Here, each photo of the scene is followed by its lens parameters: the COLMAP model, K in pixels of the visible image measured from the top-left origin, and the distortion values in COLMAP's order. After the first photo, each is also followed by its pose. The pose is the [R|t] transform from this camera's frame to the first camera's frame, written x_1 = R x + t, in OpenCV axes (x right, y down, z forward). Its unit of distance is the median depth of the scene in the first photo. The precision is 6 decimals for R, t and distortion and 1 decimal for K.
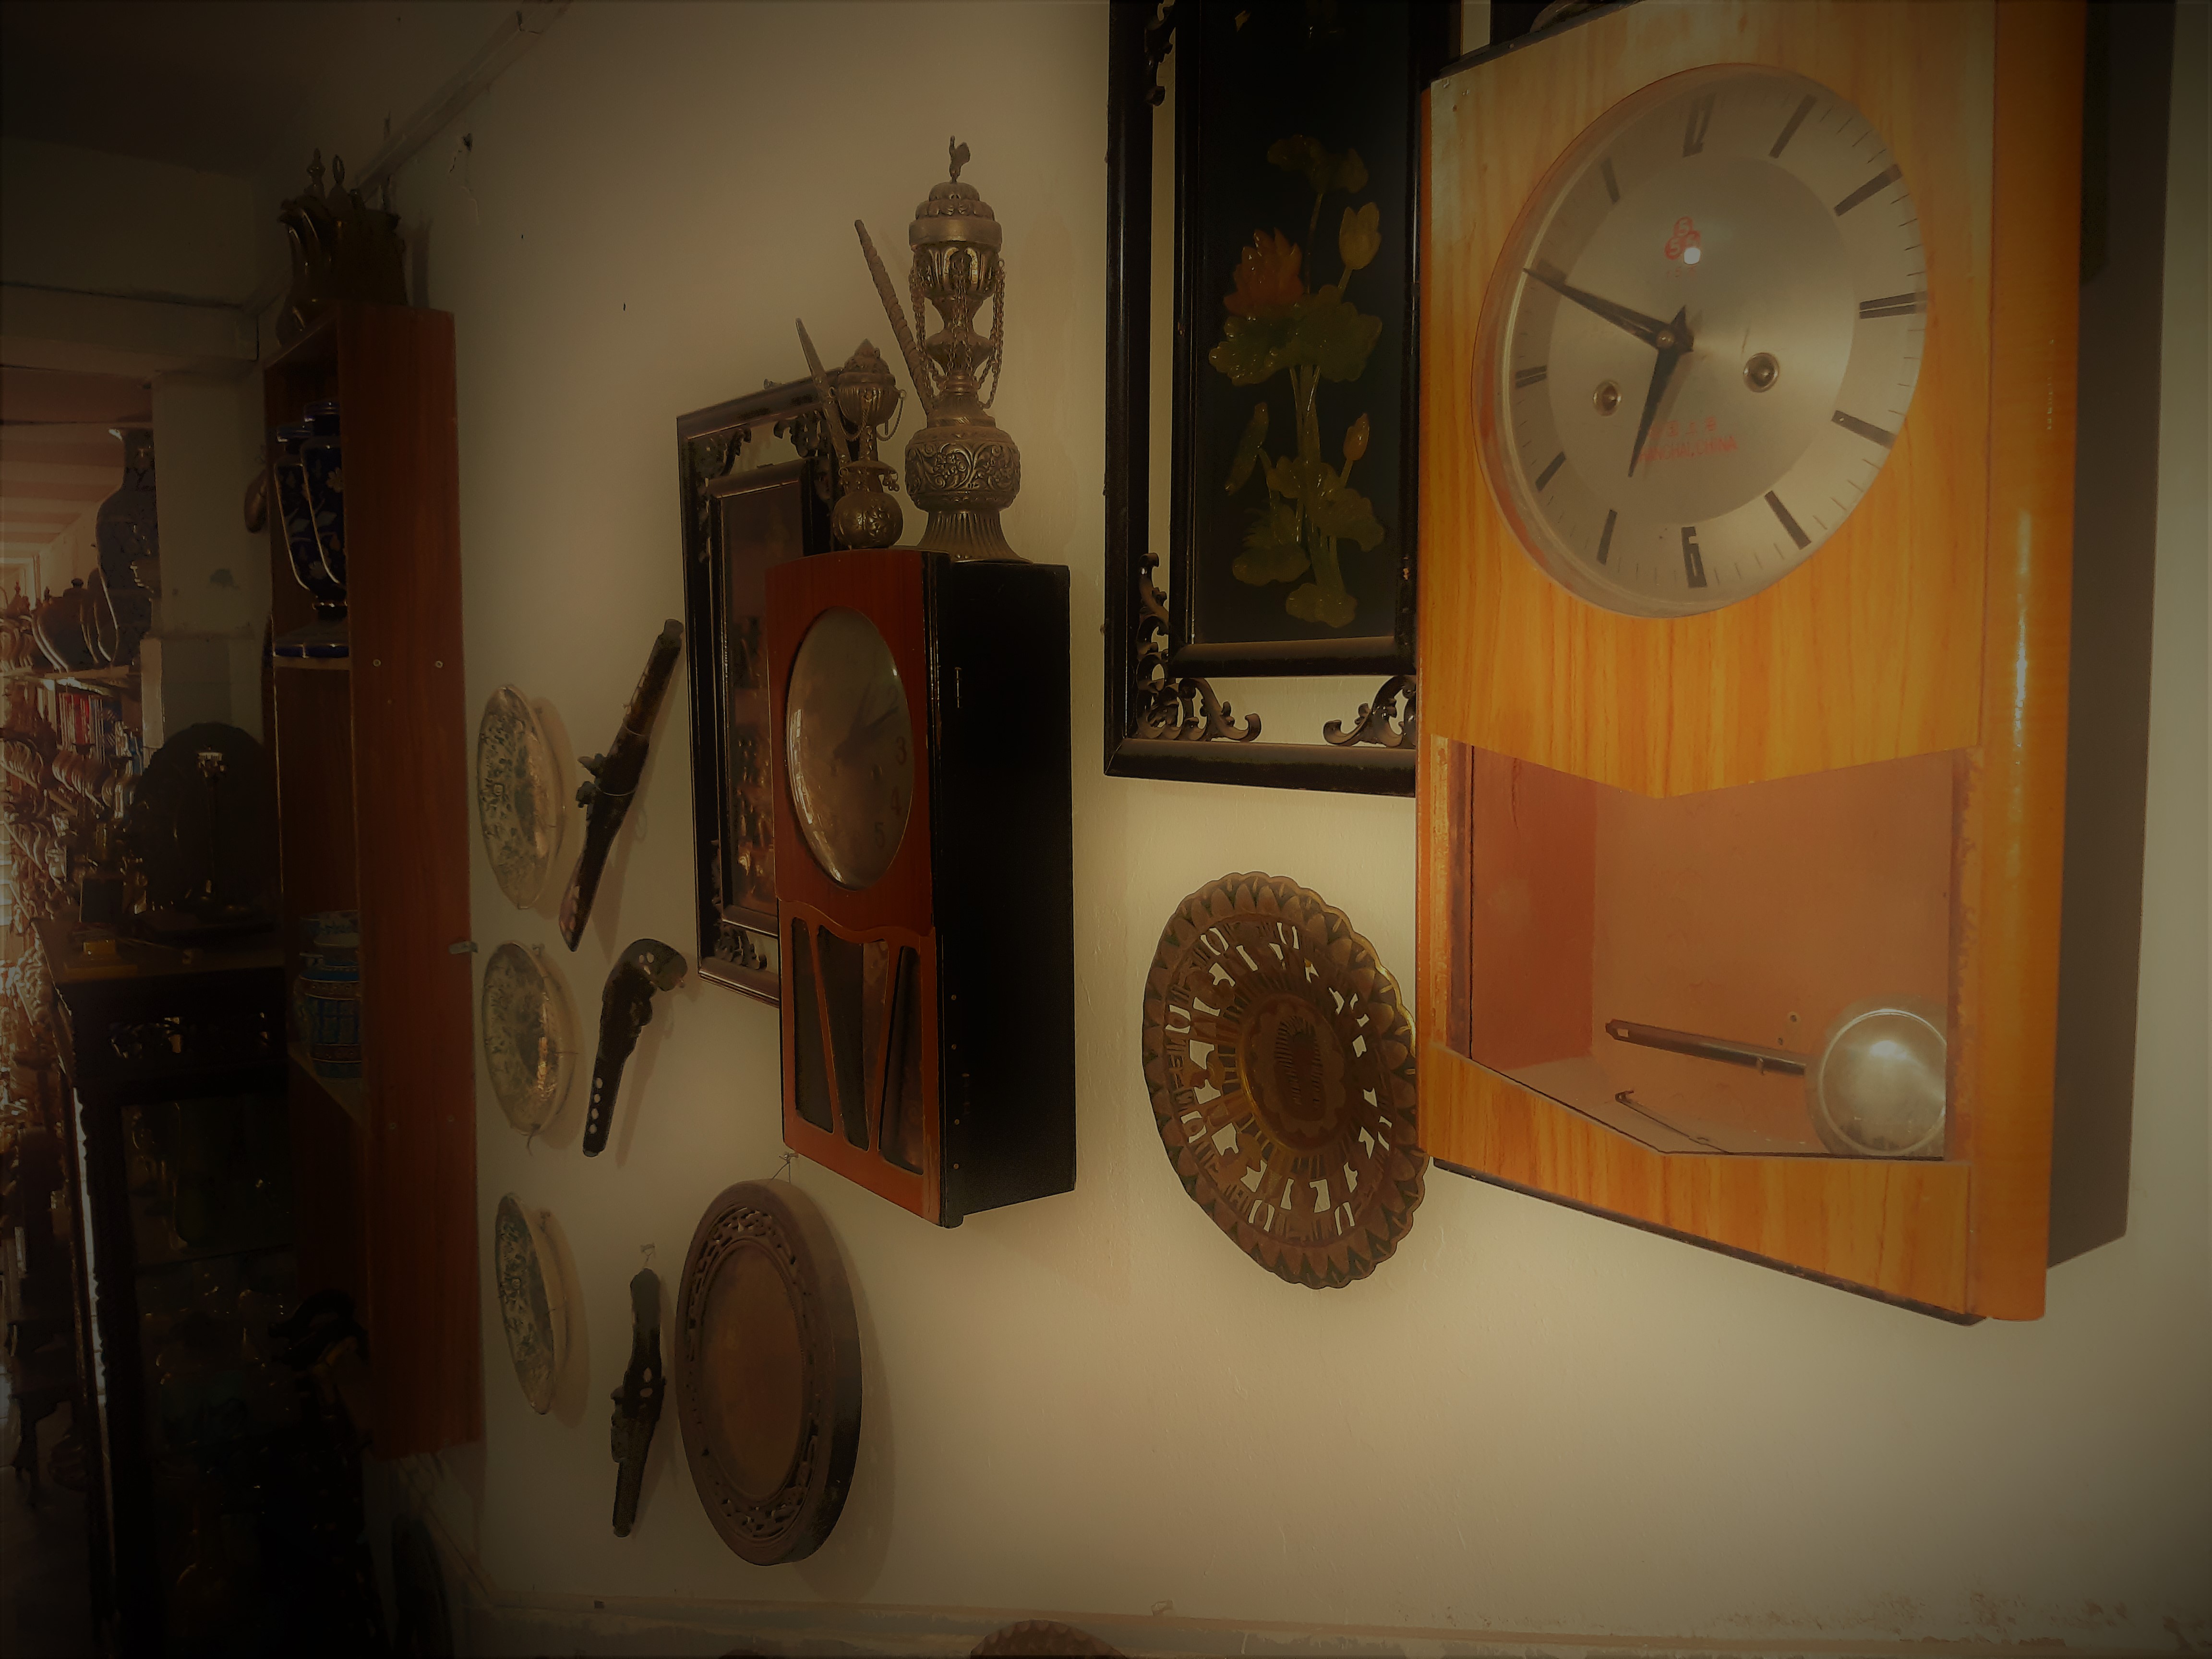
lens RADIAL K [[1705.9, 0, 1107.0], [0, 1705.9, 829.3], [0, 0, 1]] dist [-0.013082, -0.005206]
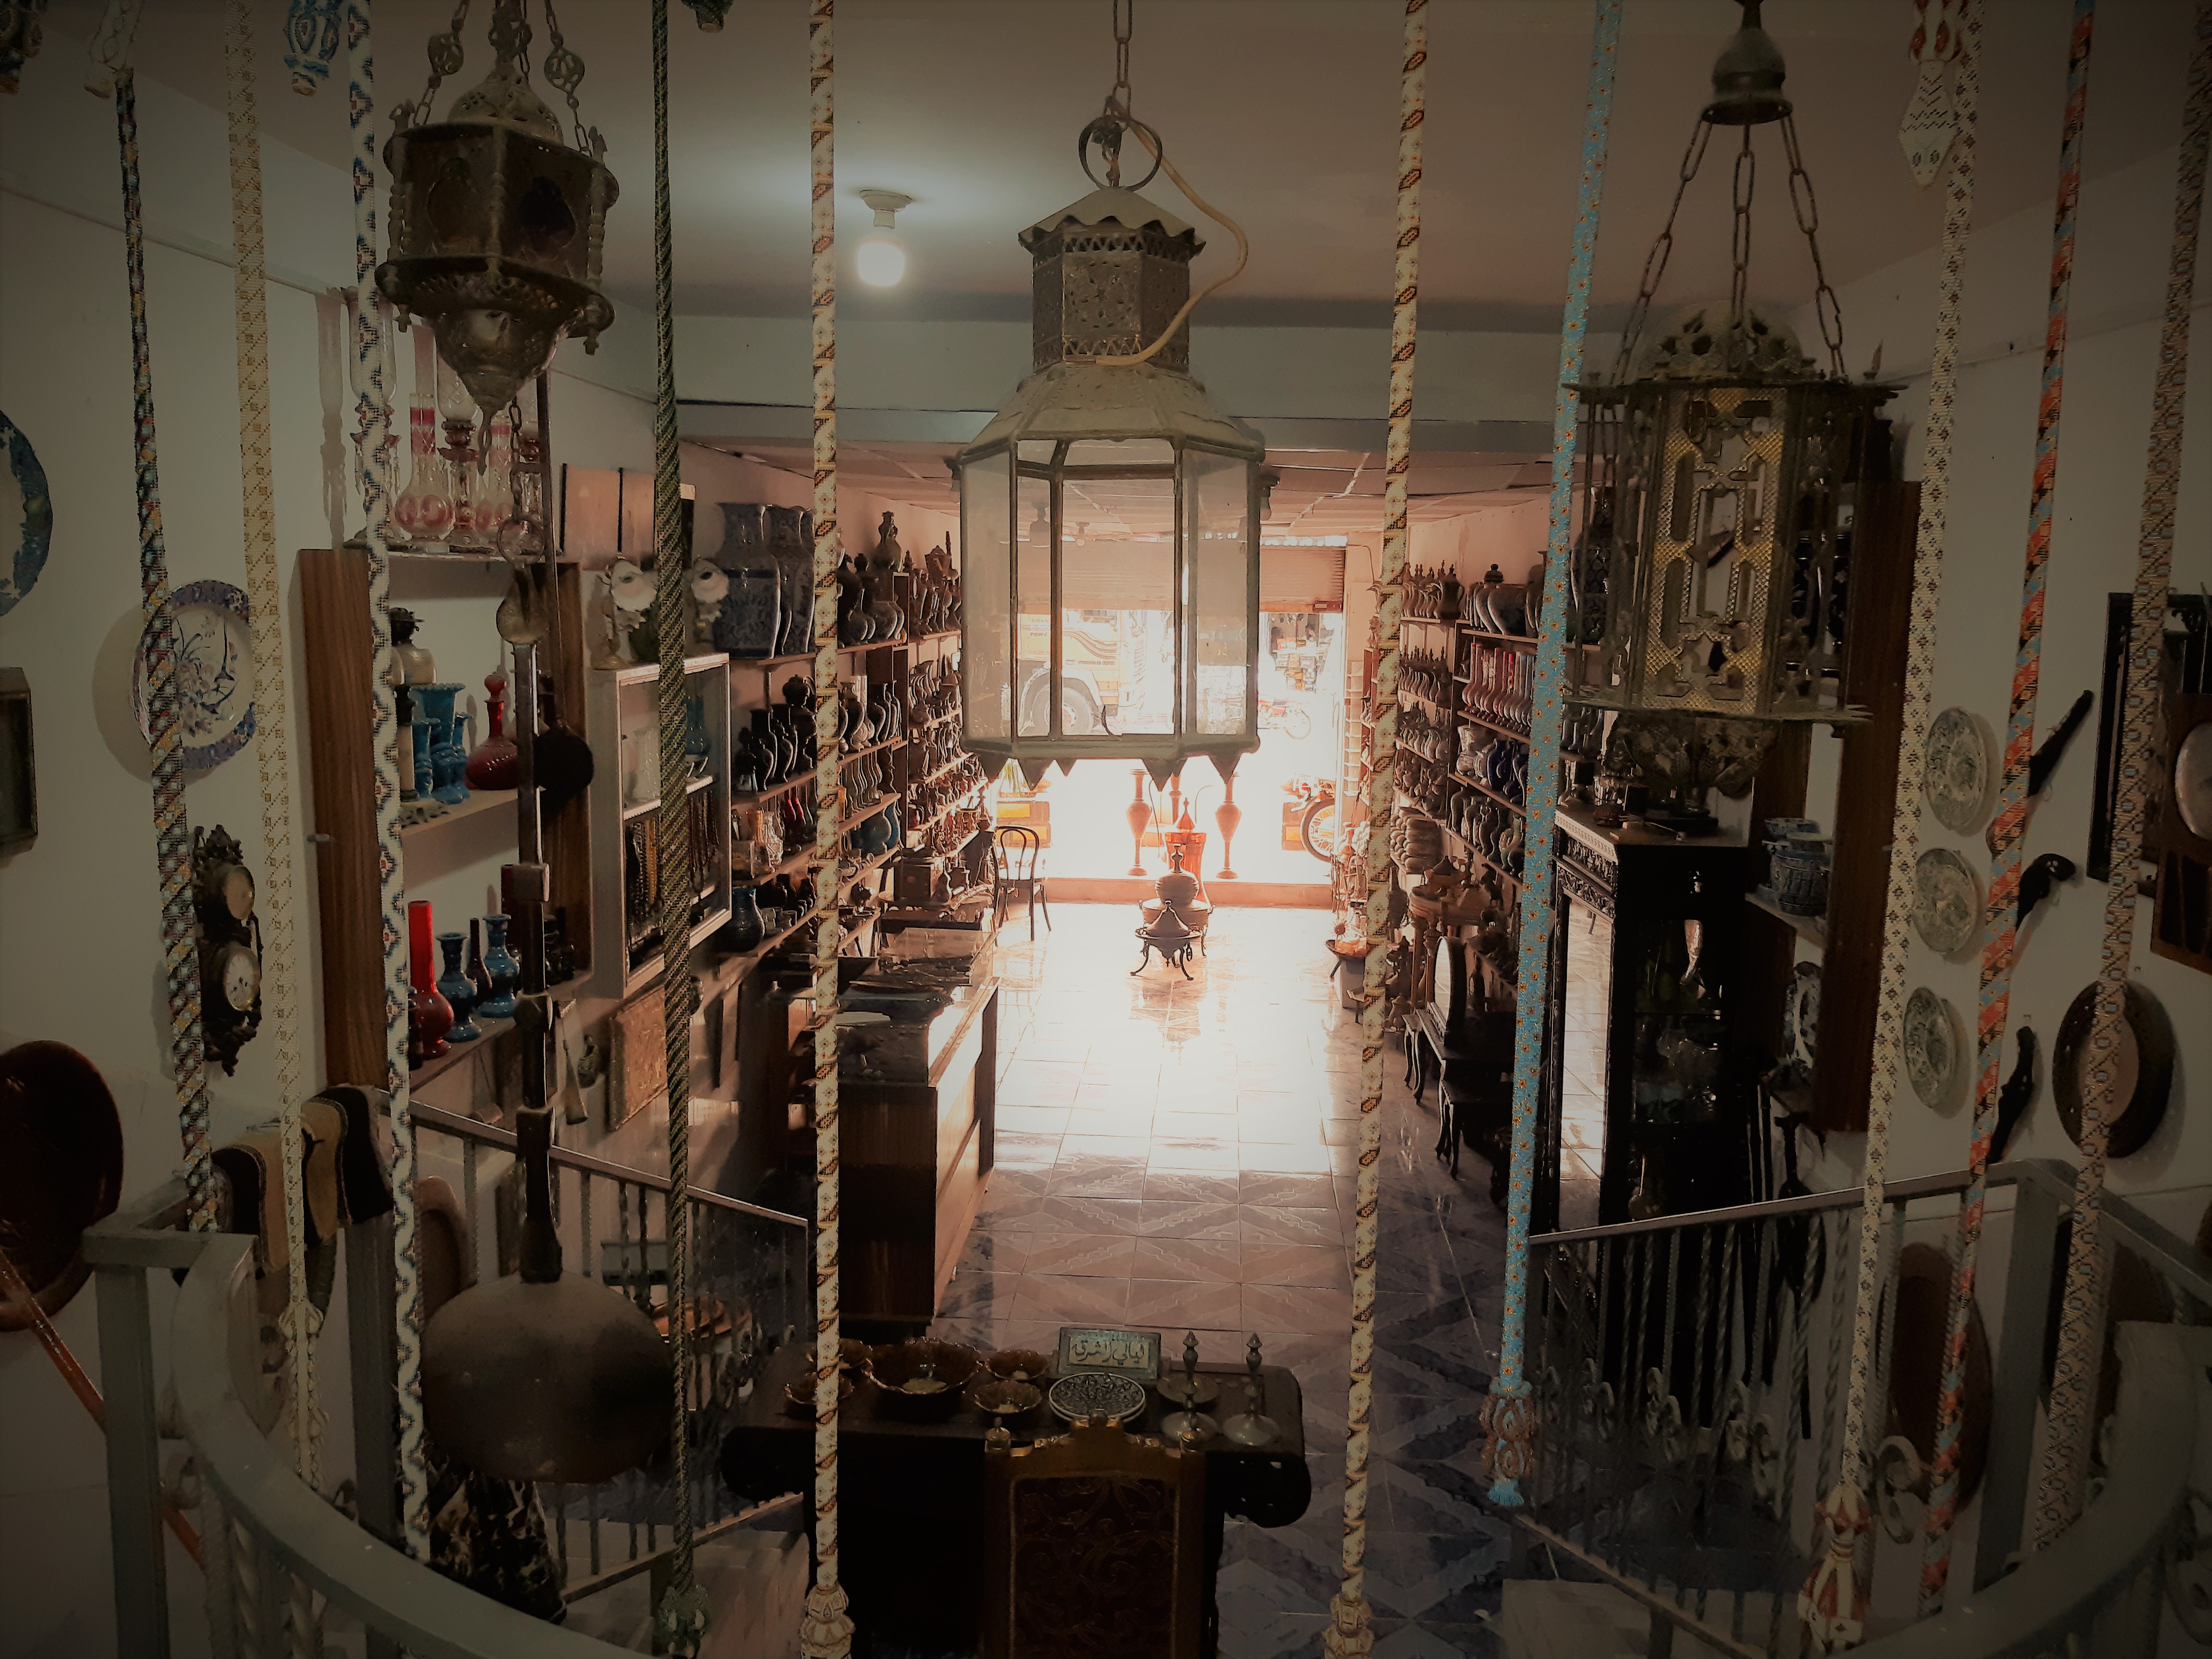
lens RADIAL K [[1705.9, 0, 1107.2], [0, 1705.9, 824.0], [0, 0, 1]] dist [-0.013082, -0.005206]
pose [[0.782862, 0.107553, -0.612829, 0.066463], [-0.070586, 0.993940, 0.084268, -0.056663], [0.618179, -0.022713, 0.785709, -1.201340]]
